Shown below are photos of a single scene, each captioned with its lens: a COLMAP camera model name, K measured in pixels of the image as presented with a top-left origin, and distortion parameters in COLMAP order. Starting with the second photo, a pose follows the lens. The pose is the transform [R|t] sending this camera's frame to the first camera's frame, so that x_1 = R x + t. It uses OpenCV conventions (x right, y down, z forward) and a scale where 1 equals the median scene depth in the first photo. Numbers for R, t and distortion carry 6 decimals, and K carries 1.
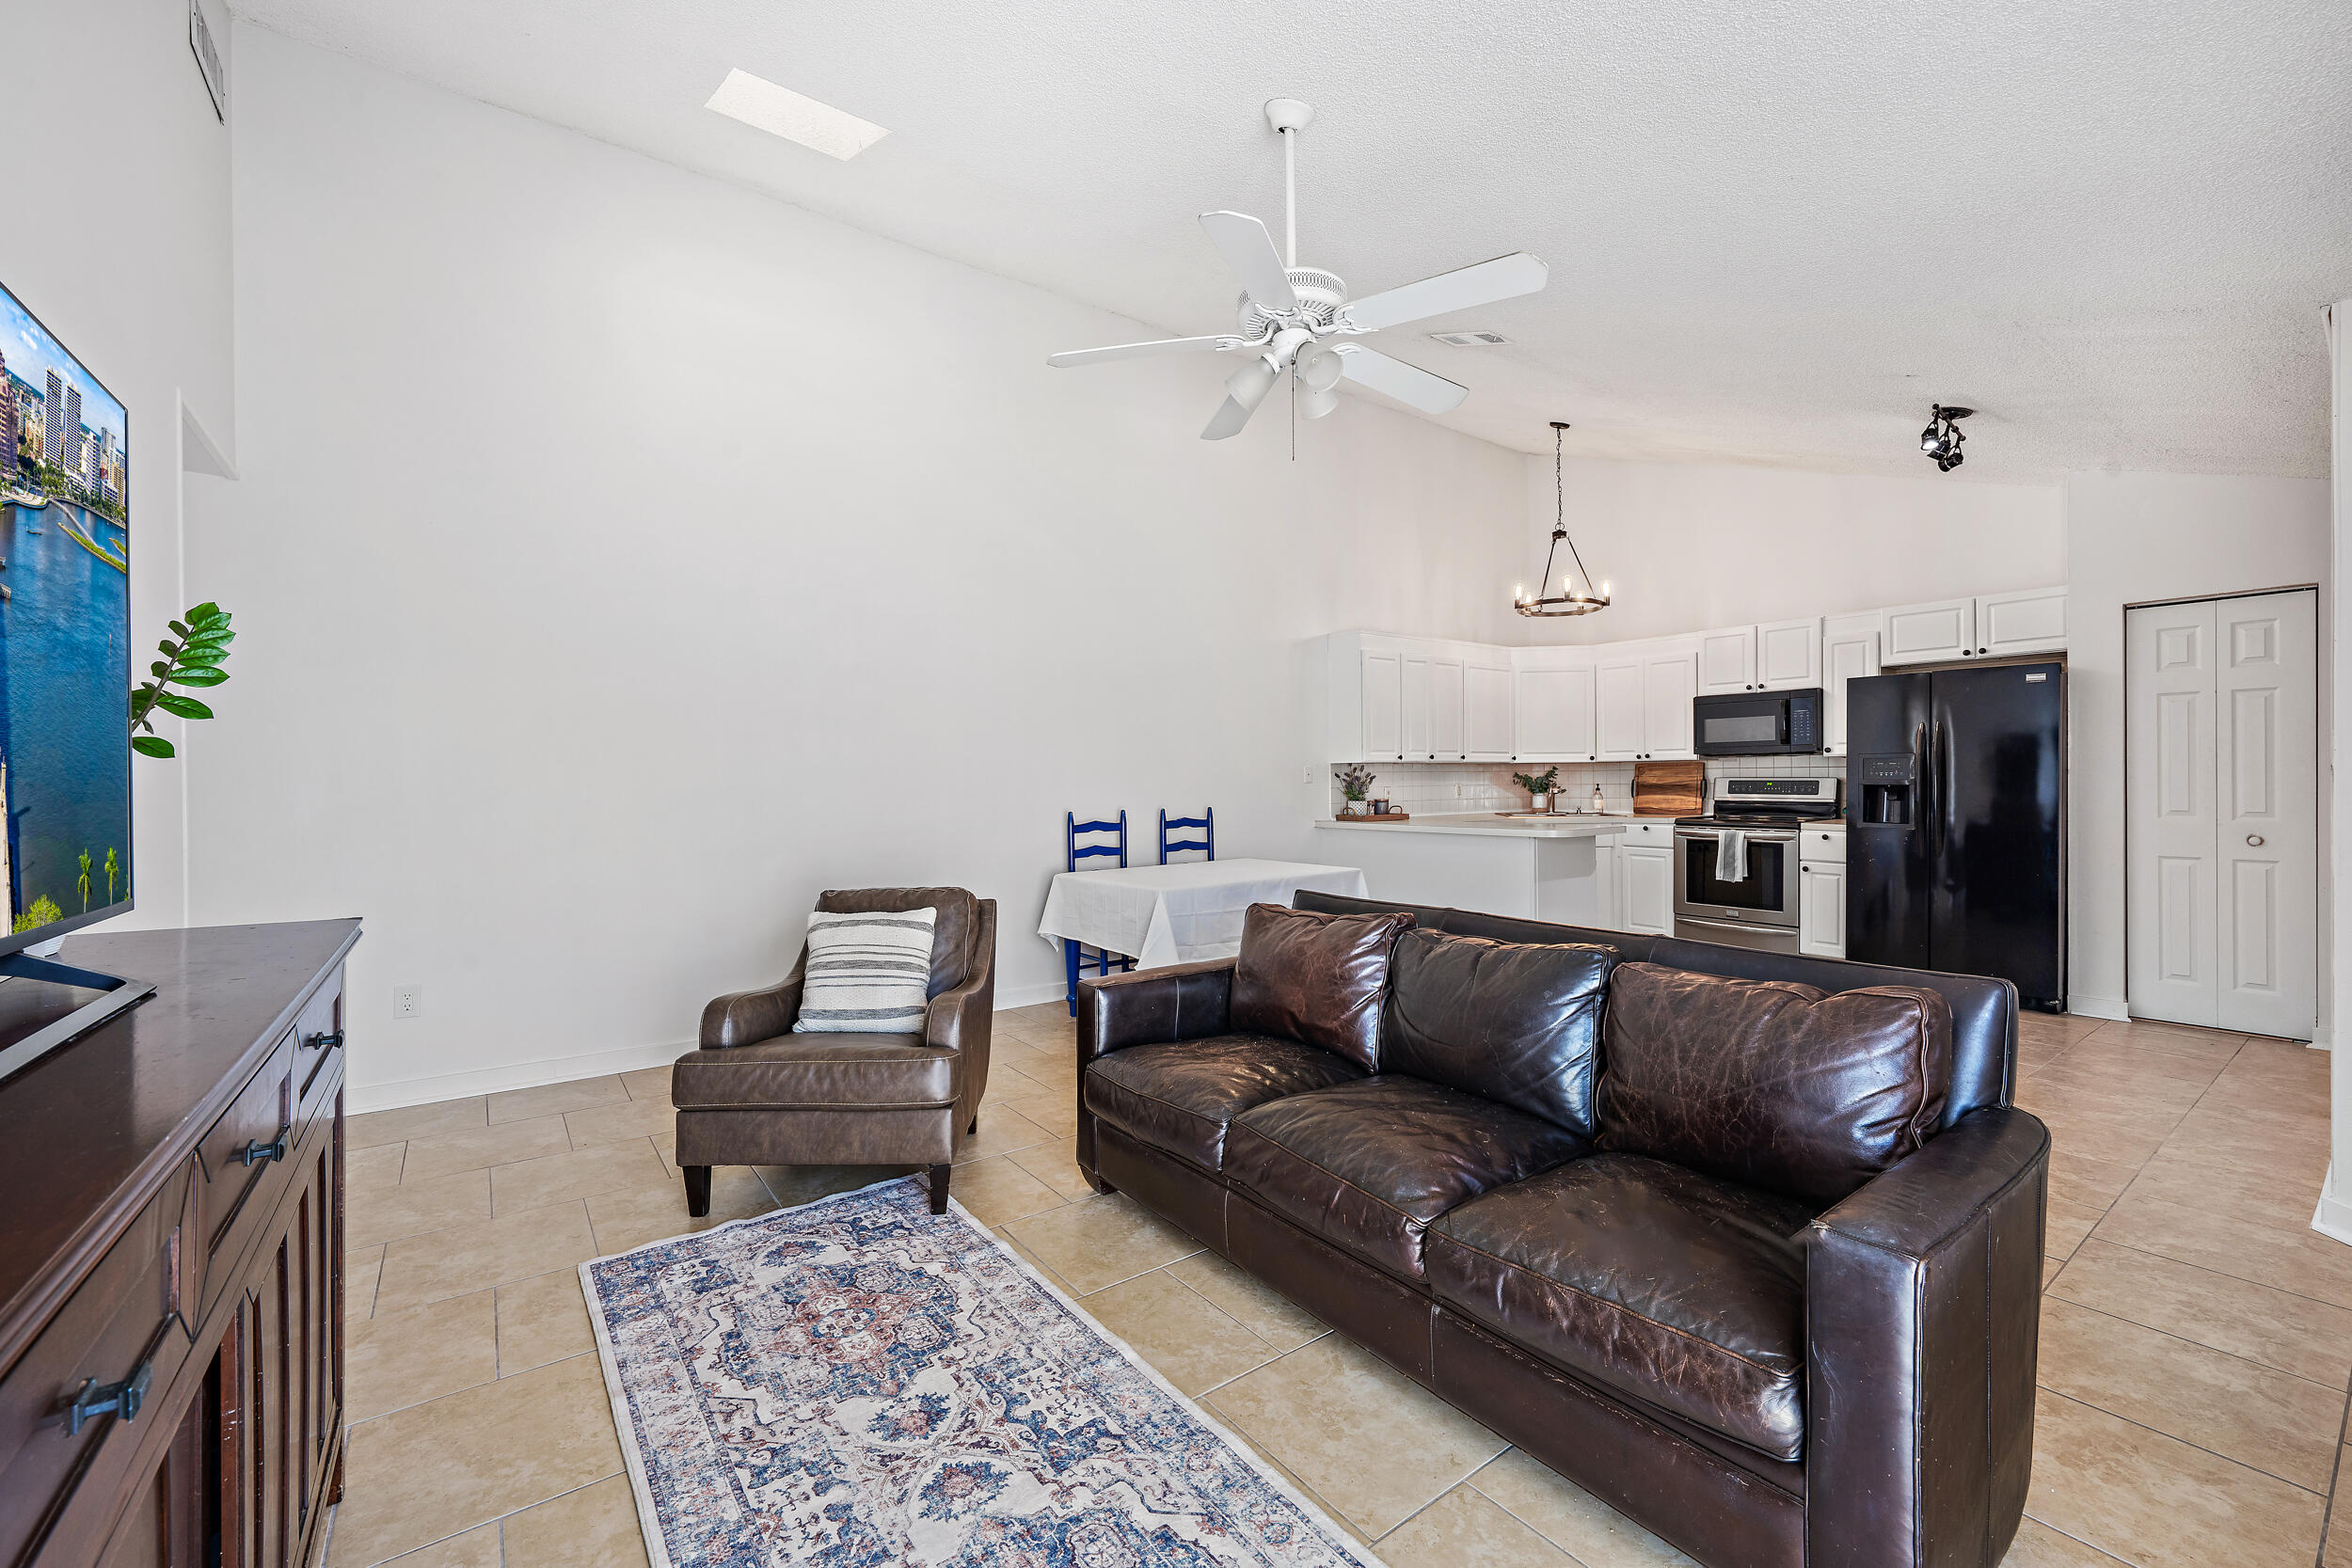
lens RADIAL K [[941.4, 0, 1175.1], [0, 941.4, 781.4], [0, 0, 1]] dist [-0.002507, -0.000164]
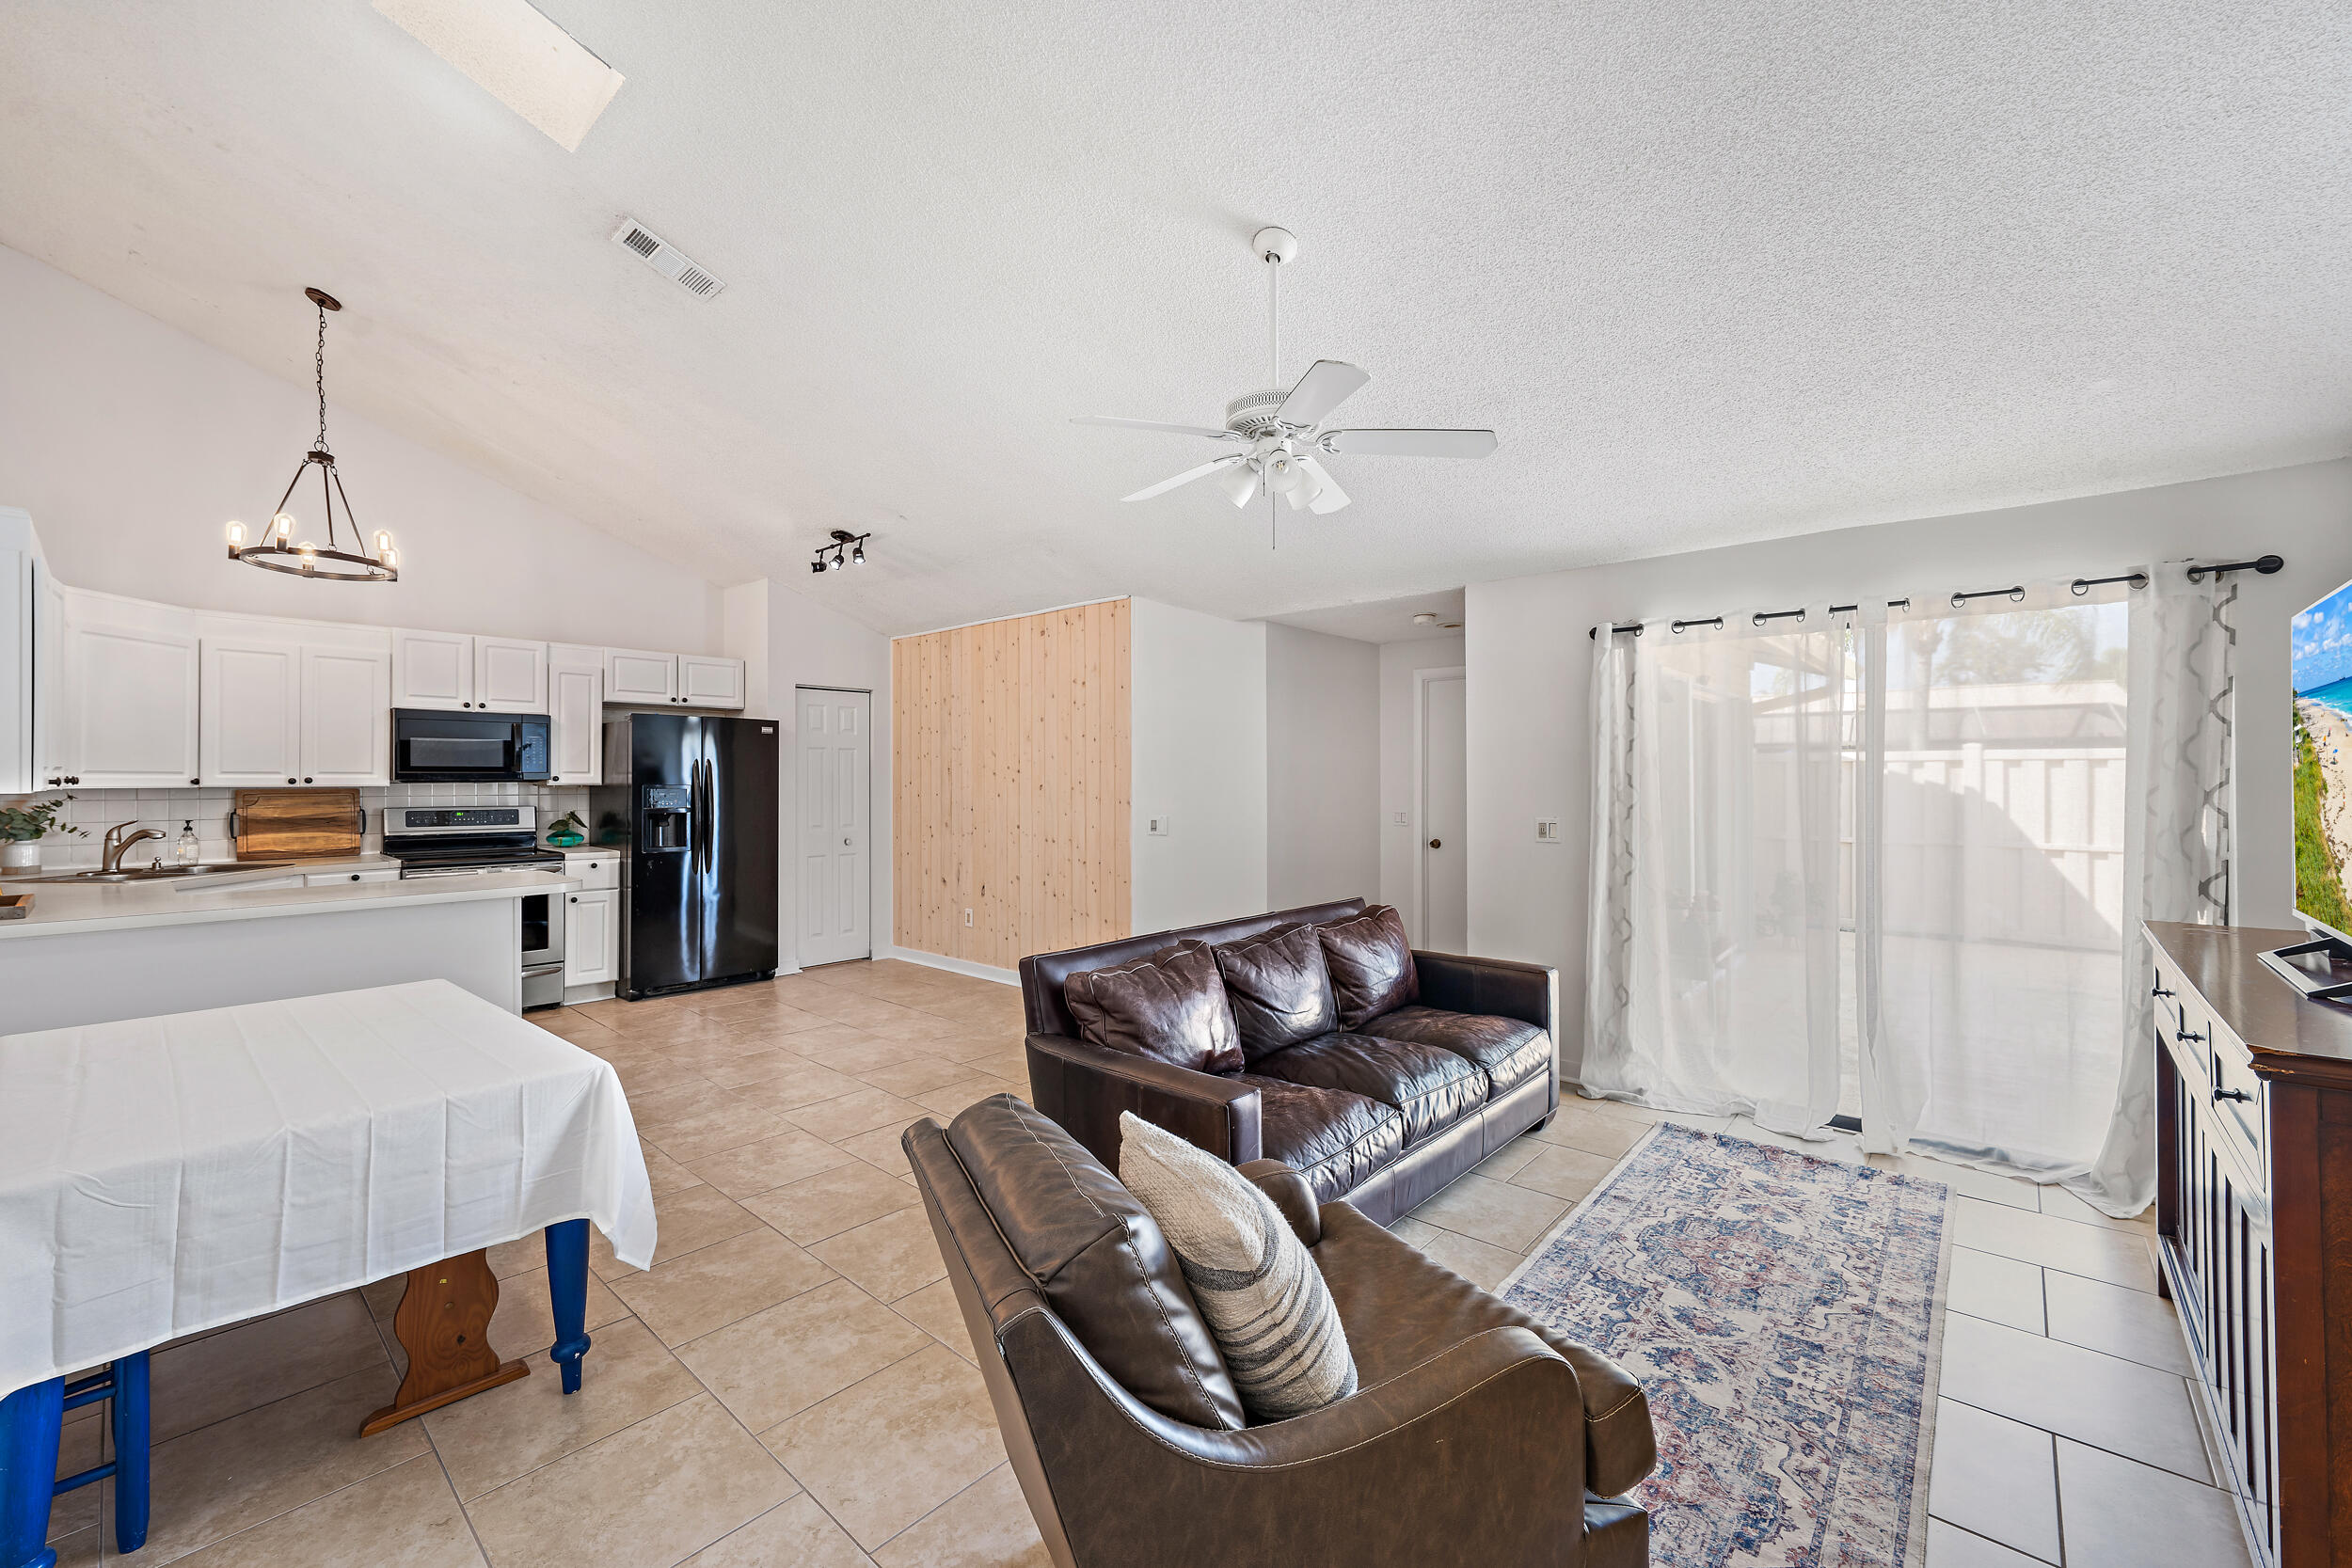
lens RADIAL K [[941.4, 0, 1165.4], [0, 941.4, 777.6], [0, 0, 1]] dist [-0.002507, -0.000164]
pose [[-0.199668, 0.009841, 0.979814, -0.437905], [0.004861, 0.999947, -0.009053, -0.024036], [-0.979851, 0.002955, -0.199706, 0.617133]]
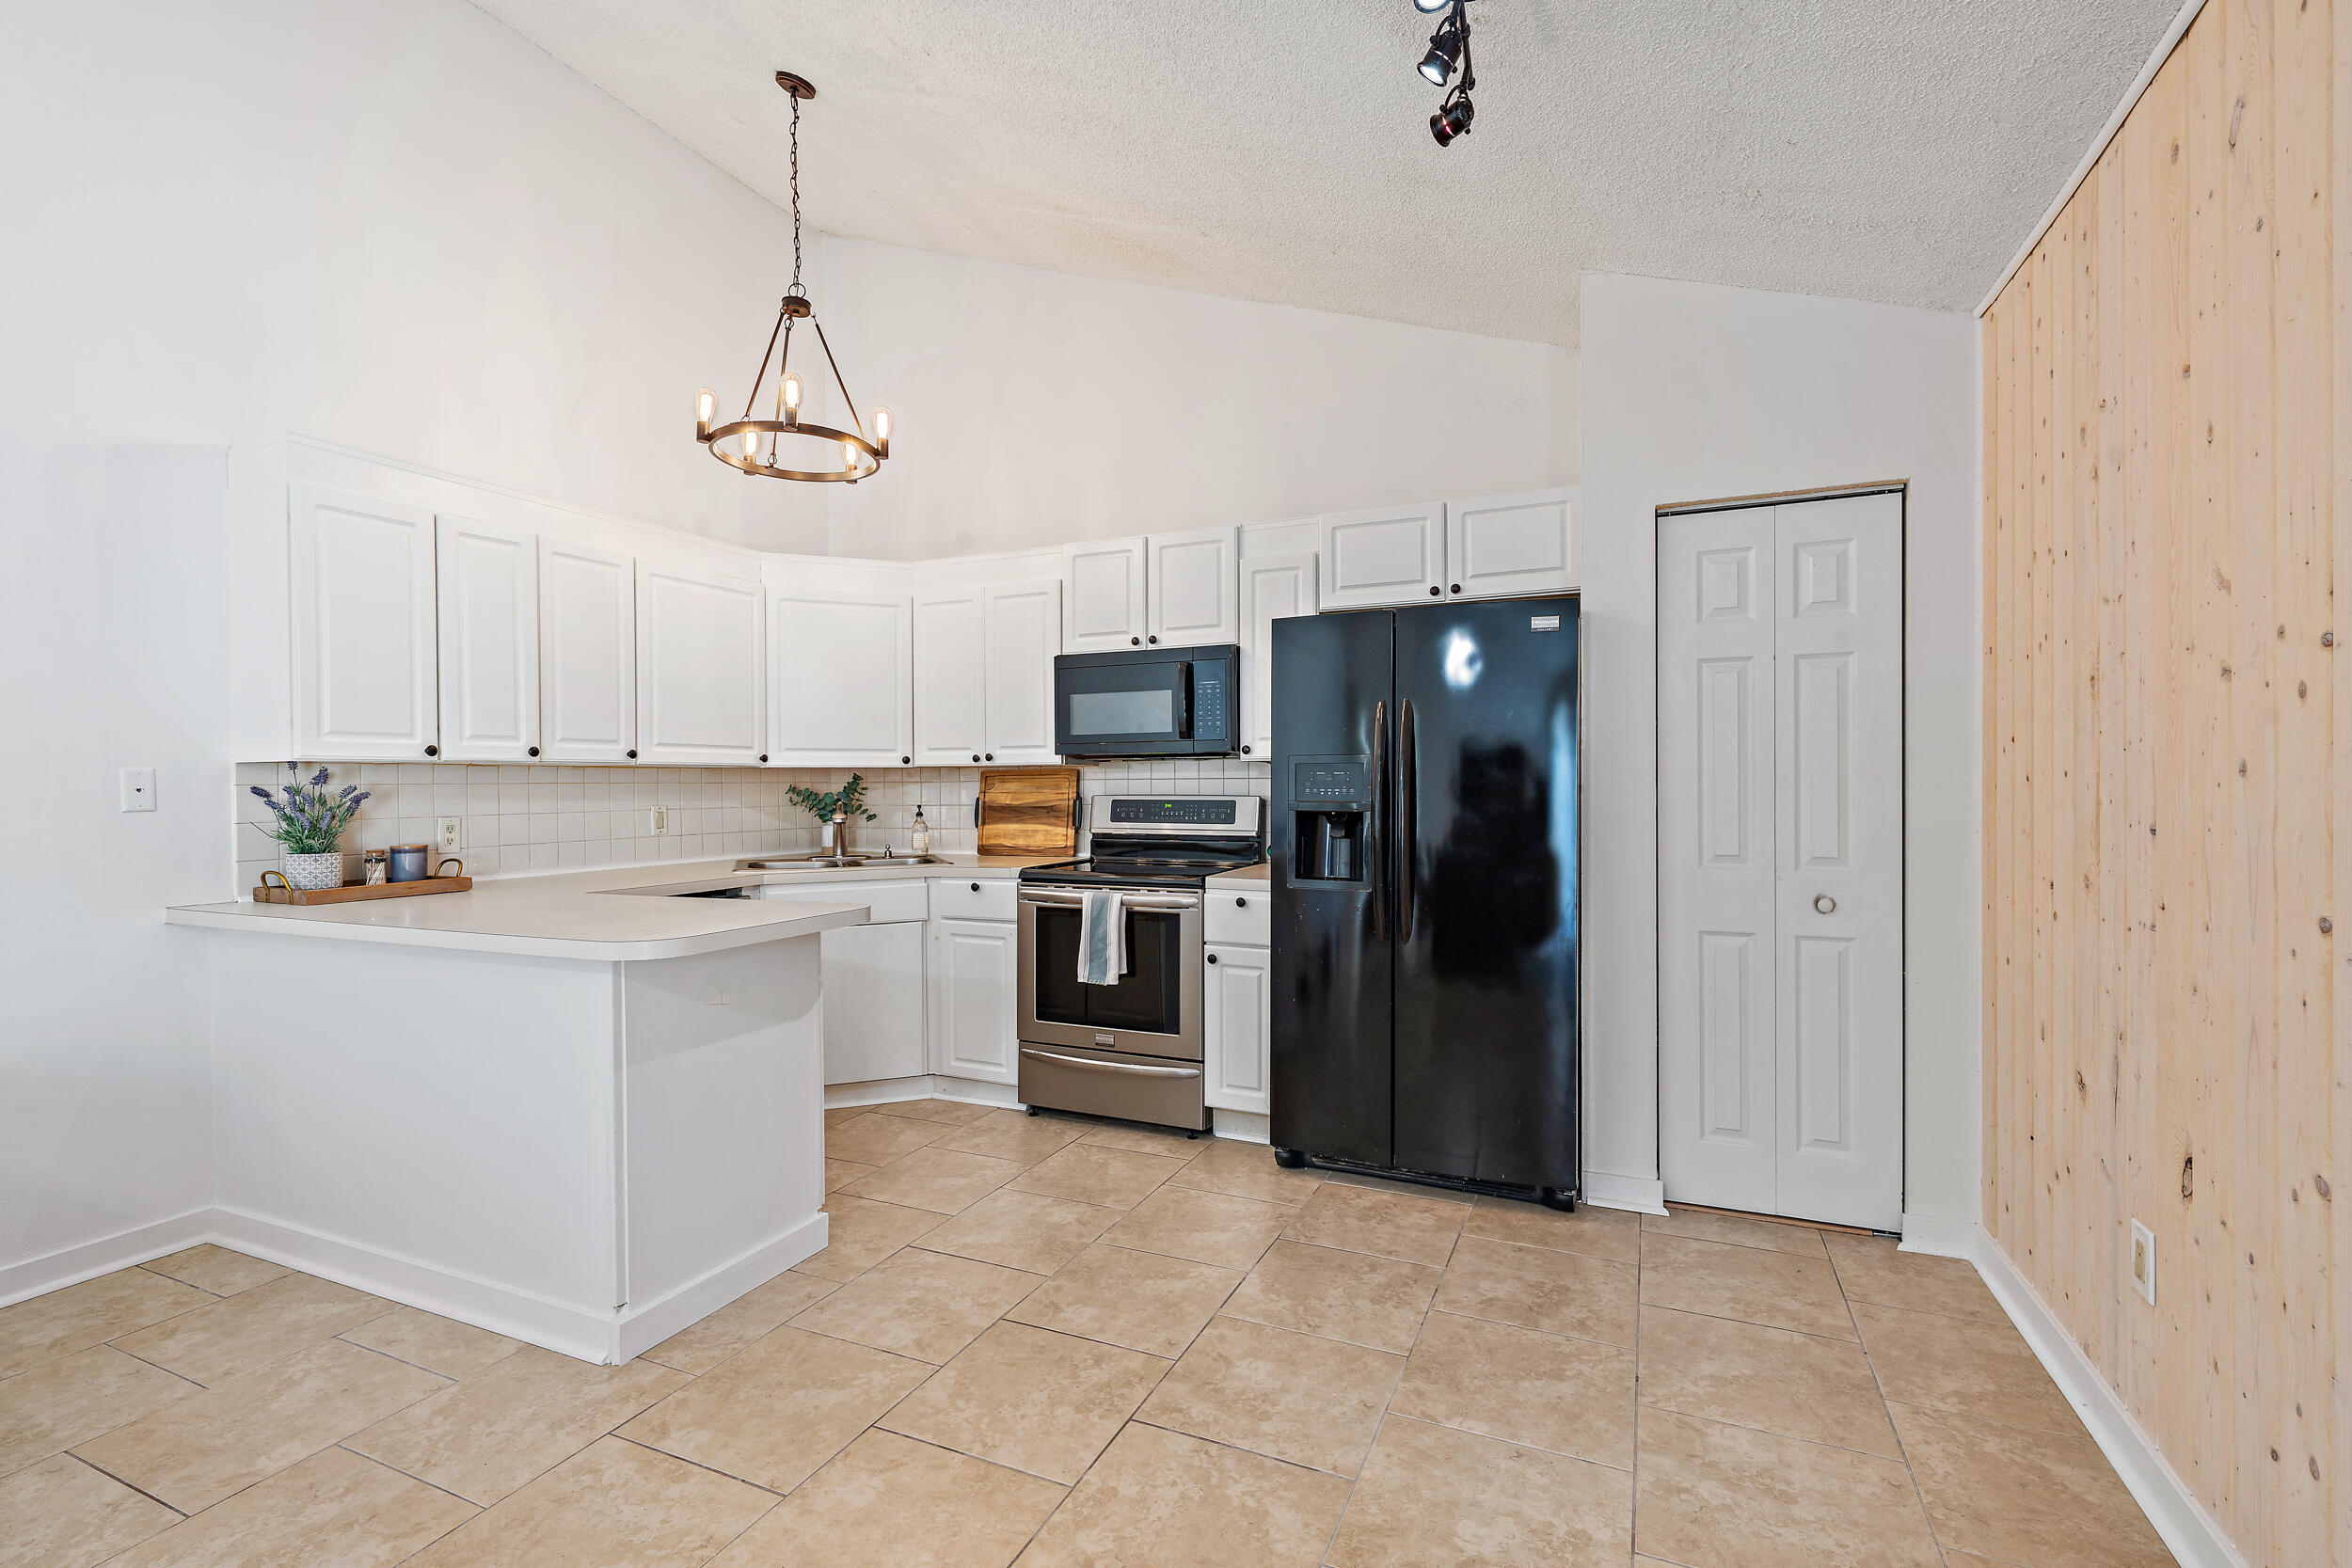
lens RADIAL K [[1059.7, 0, 1165.5], [0, 1059.7, 790.0], [0, 0, 1]] dist [0.002225, -0.001581]
pose [[0.870768, -0.000756, 0.491693, 0.348985], [0.000886, 1.000000, -0.000033, -0.008666], [-0.491693, 0.000464, 0.870769, 0.481590]]
